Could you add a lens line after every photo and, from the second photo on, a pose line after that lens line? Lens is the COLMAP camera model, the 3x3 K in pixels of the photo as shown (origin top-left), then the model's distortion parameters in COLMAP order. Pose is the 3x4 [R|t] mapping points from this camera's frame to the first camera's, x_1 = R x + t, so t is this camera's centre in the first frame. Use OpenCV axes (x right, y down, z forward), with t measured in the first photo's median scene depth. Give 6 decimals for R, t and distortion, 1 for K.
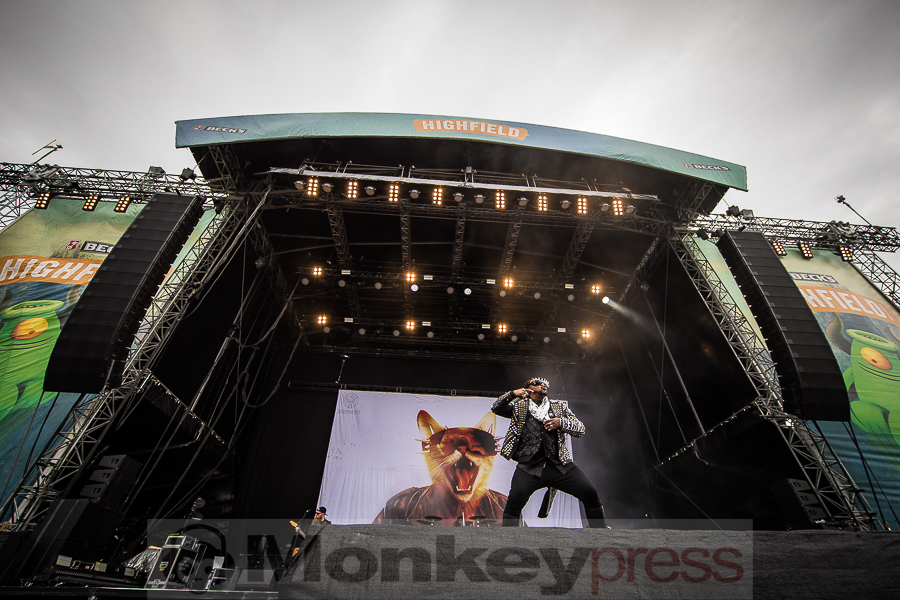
lens RADIAL K [[370.4, 0, 454.9], [0, 370.4, 299.7], [0, 0, 1]] dist [0.003907, -0.001585]
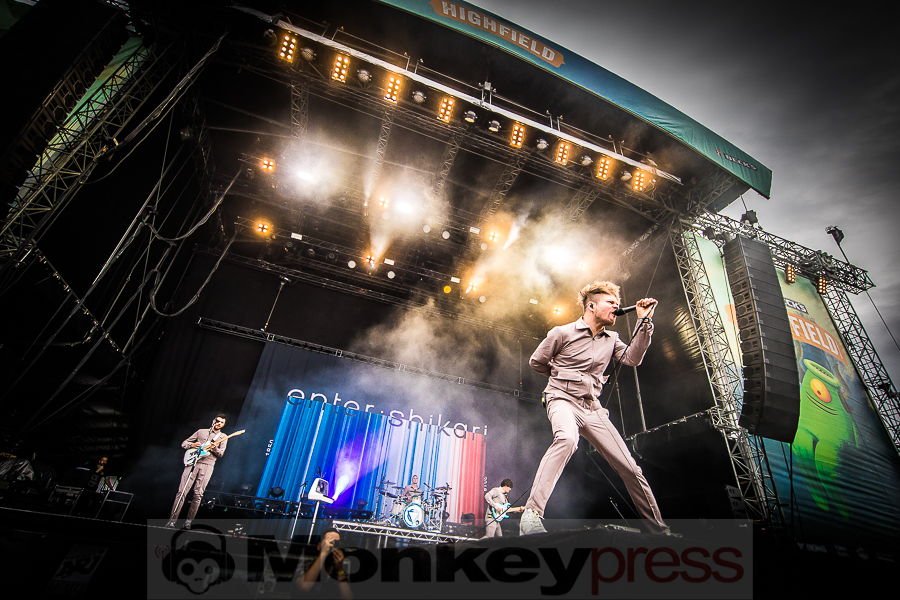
lens RADIAL K [[414.2, 0, 448.9], [0, 414.2, 322.1], [0, 0, 1]] dist [0.002065, 0.001353]
pose [[0.965071, 0.198337, 0.171174, -0.100104], [-0.225483, 0.961478, 0.157215, 0.022116], [-0.133399, -0.190320, 0.972617, 0.036230]]
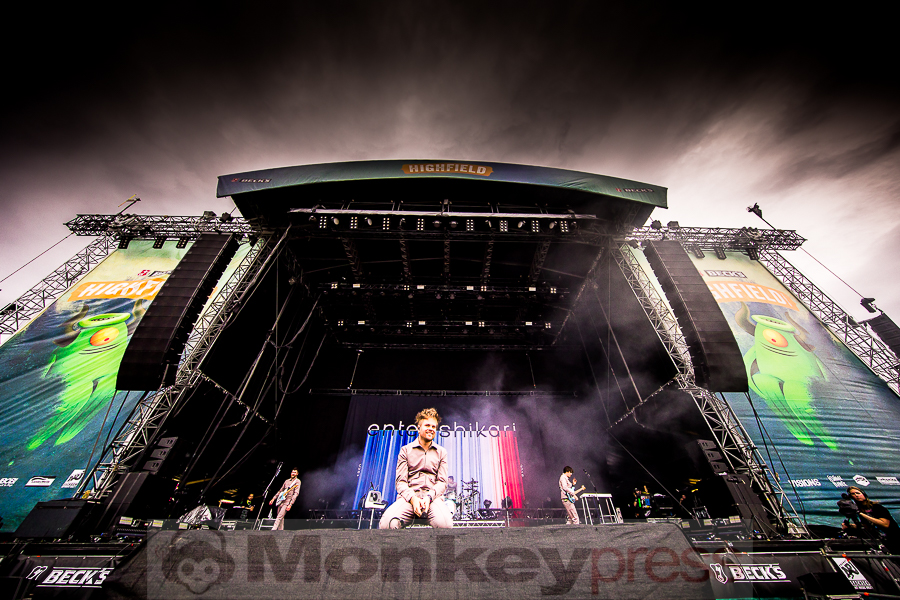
lens RADIAL K [[289.4, 0, 454.6], [0, 289.4, 300.0], [0, 0, 1]] dist [0.000523, -0.001482]
pose [[0.998772, -0.041770, -0.026626, 0.084681], [0.041887, 0.999115, 0.003846, -0.017020], [0.026442, -0.004956, 0.999638, 0.005230]]
